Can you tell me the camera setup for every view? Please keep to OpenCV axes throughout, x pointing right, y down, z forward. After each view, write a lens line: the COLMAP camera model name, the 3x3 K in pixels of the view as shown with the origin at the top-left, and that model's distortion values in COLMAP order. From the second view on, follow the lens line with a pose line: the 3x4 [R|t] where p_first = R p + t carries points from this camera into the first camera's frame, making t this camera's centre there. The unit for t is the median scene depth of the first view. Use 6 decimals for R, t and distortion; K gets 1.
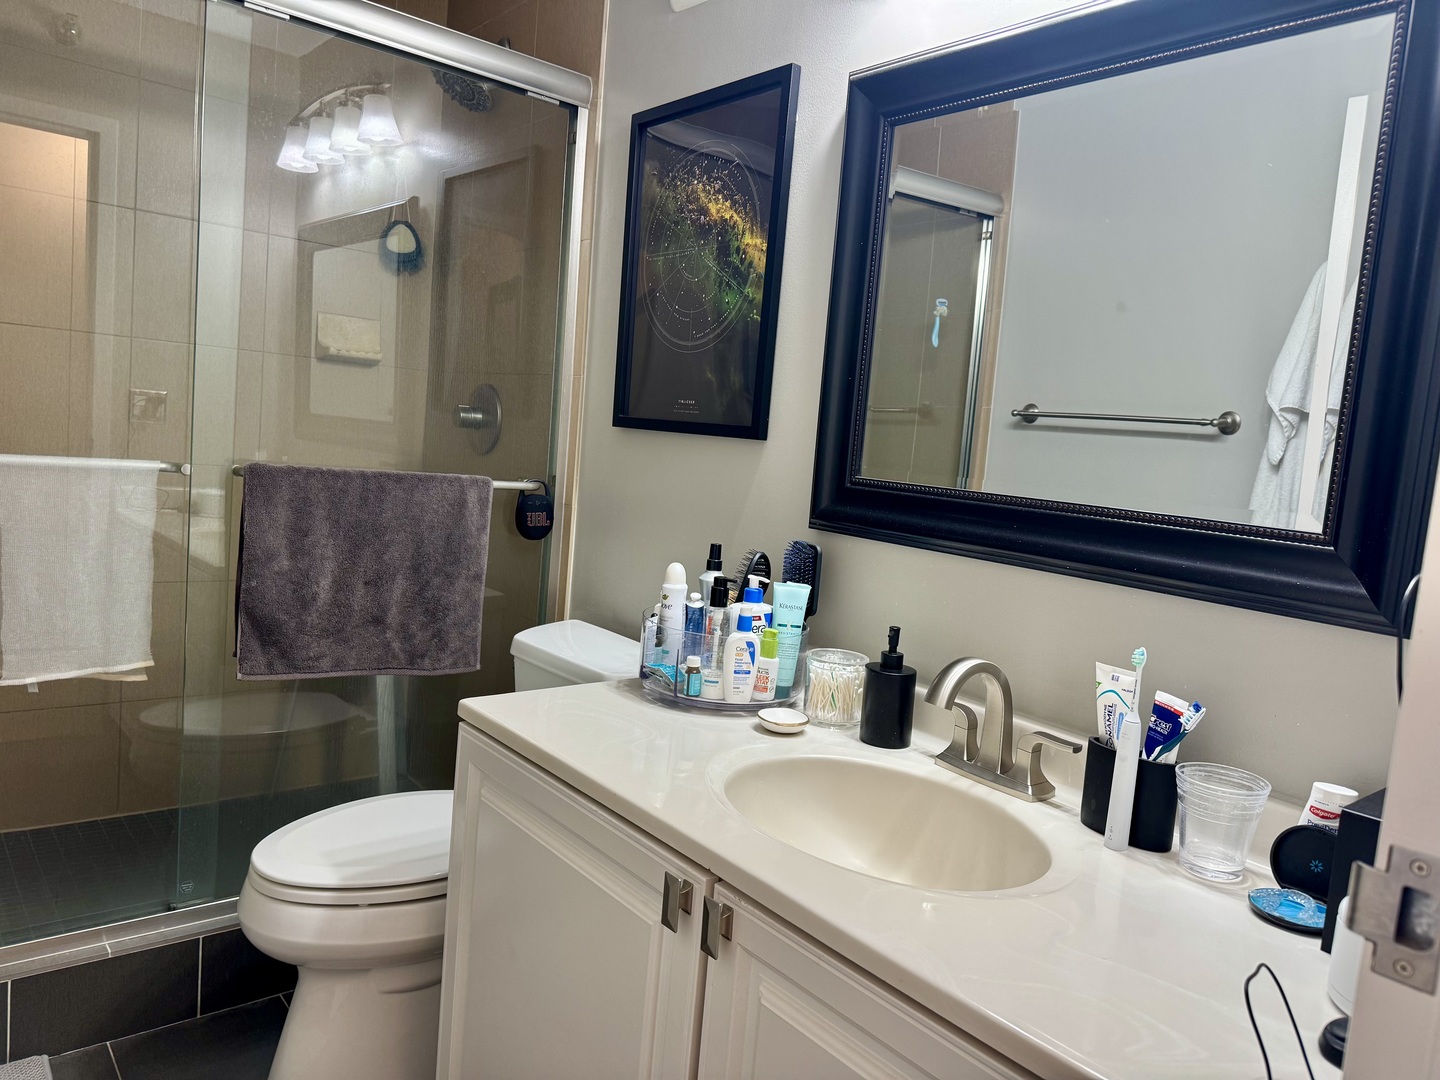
lens RADIAL K [[1018.6, 0, 734.7], [0, 1018.6, 535.0], [0, 0, 1]] dist [0.046758, -0.047685]
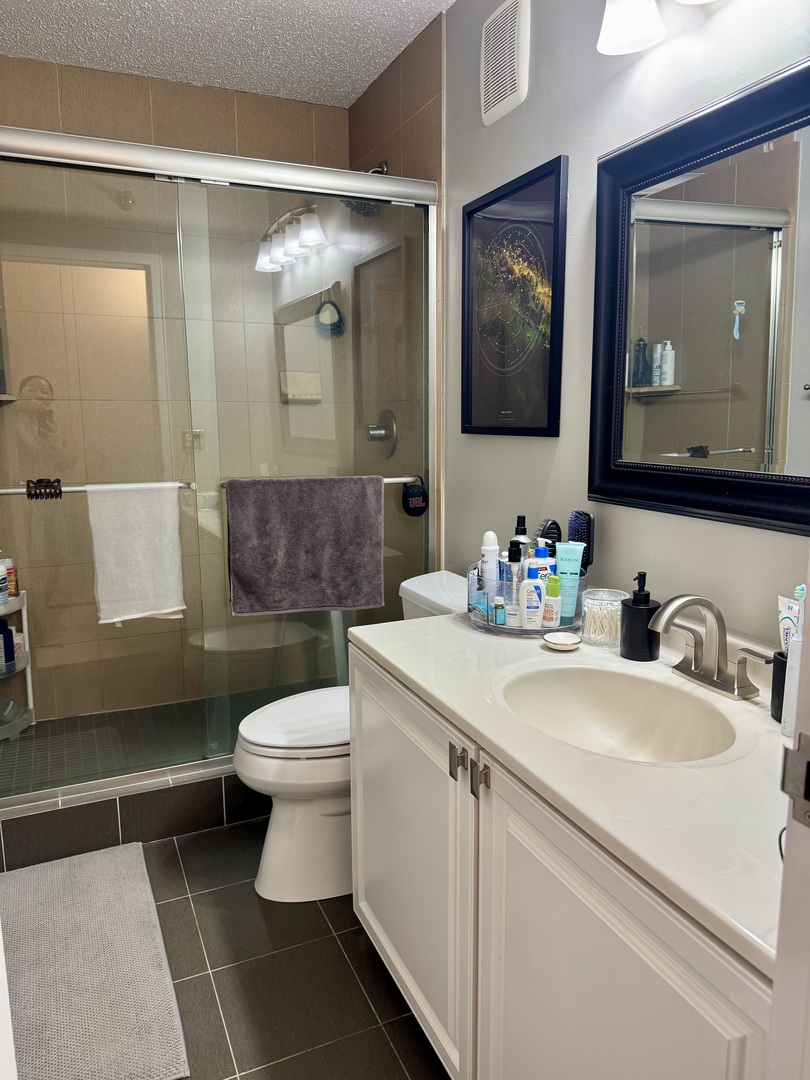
lens RADIAL K [[763.9, 0, 414.0], [0, 763.9, 540.1], [0, 0, 1]] dist [0.046758, -0.047685]
pose [[0.958486, -0.046214, -0.281369, 0.124099], [0.061556, 0.997046, 0.045929, -0.014035], [0.278415, -0.061342, 0.958500, -0.046863]]
